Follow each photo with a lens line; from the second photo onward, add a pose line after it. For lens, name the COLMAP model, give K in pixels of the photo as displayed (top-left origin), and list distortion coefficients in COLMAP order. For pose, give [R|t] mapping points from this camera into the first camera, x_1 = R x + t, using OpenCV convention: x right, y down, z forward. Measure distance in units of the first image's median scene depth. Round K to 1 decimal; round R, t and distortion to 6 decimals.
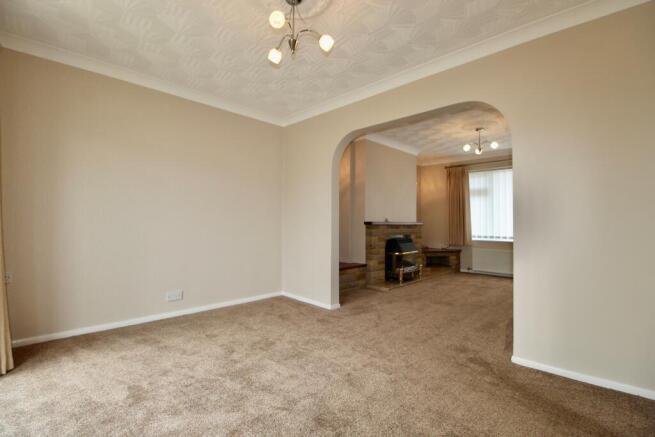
lens RADIAL K [[305.3, 0, 327.5], [0, 305.3, 218.5], [0, 0, 1]] dist [0.002360, 0.000230]
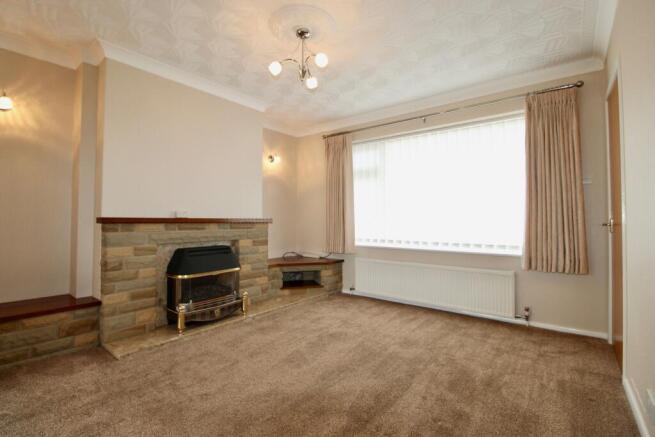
lens RADIAL K [[305.3, 0, 327.5], [0, 305.3, 218.5], [0, 0, 1]] dist [0.002360, 0.000230]
pose [[0.995149, -0.004585, 0.098272, 0.350863], [0.004099, 0.999978, 0.005150, 0.008754], [-0.098294, -0.004723, 0.995146, 0.353073]]
